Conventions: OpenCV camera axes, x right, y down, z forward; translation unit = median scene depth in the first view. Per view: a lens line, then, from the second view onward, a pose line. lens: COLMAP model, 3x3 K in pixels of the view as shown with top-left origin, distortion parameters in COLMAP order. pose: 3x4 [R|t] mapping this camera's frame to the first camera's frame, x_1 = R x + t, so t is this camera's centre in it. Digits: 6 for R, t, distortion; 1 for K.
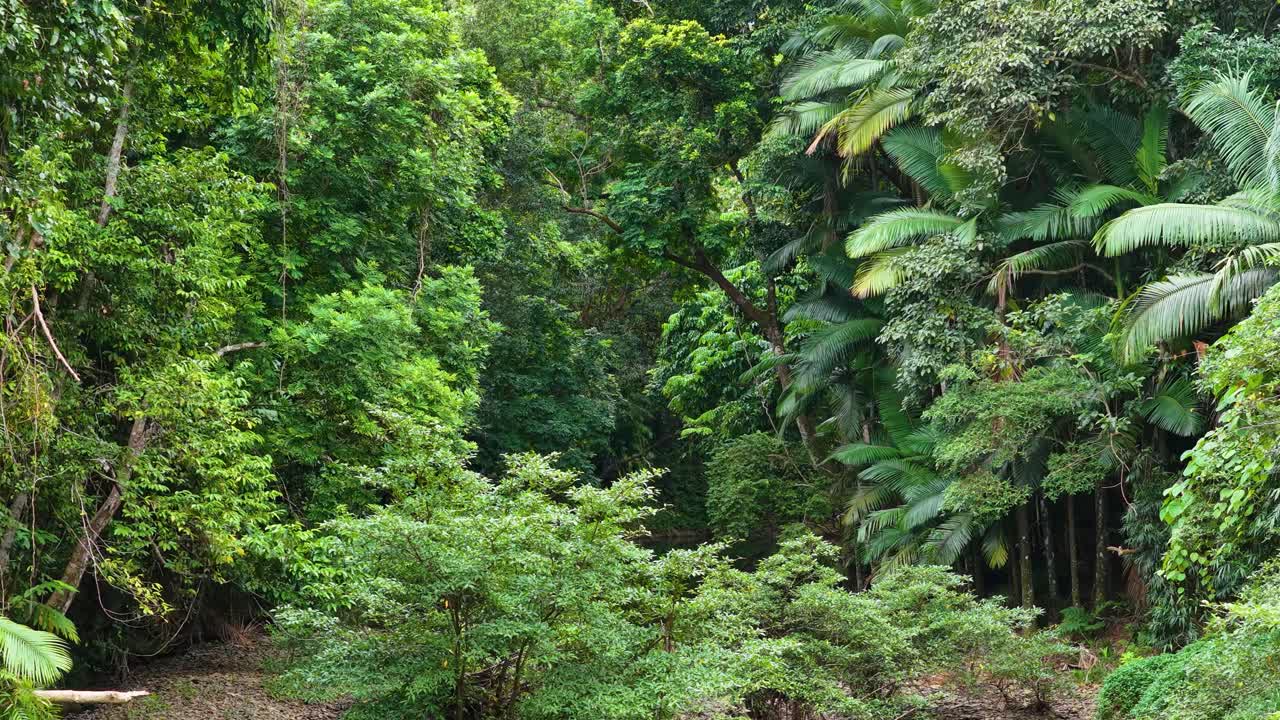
lens RADIAL K [[1021.9, 0, 640.0], [0, 1021.9, 360.0], [0, 0, 1]] dist [0.051968, -0.079625]
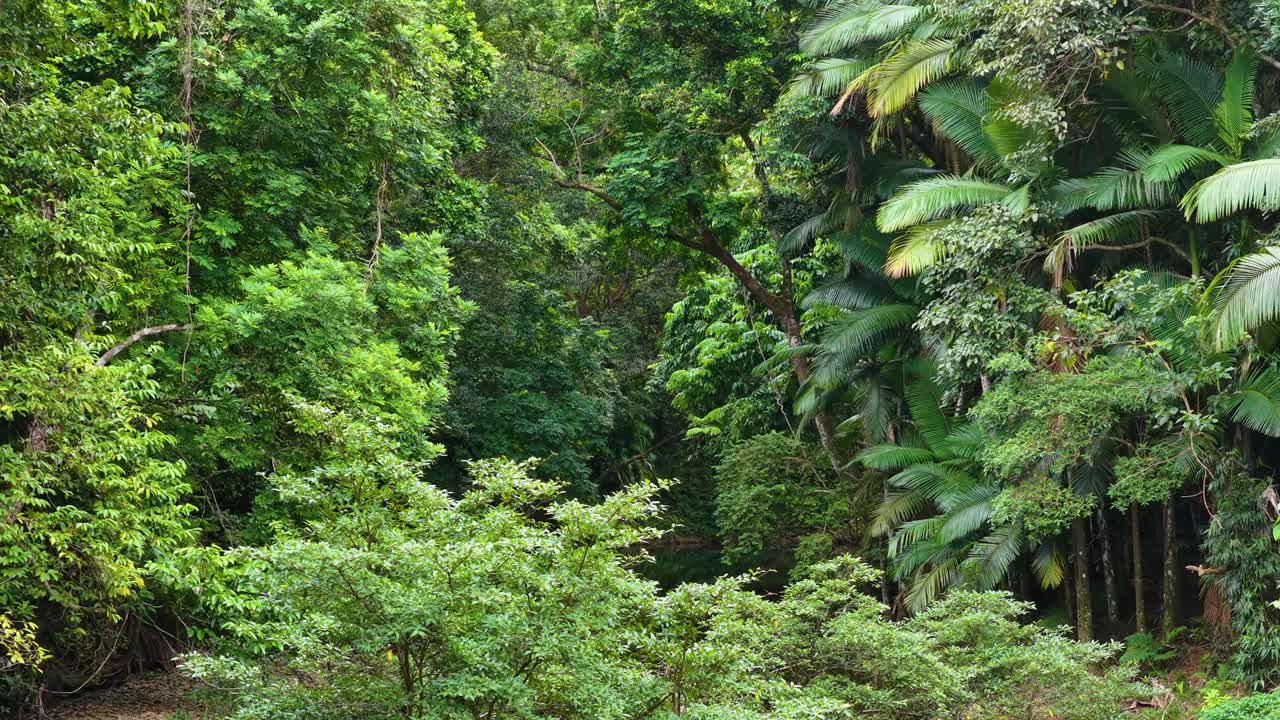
lens RADIAL K [[1021.9, 0, 640.0], [0, 1021.9, 360.0], [0, 0, 1]] dist [0.051968, -0.079625]
pose [[1.000000, -0.000024, -0.000491, -0.000422], [0.000024, 1.000000, 0.000044, 0.010213], [0.000491, -0.000044, 1.000000, 0.144654]]
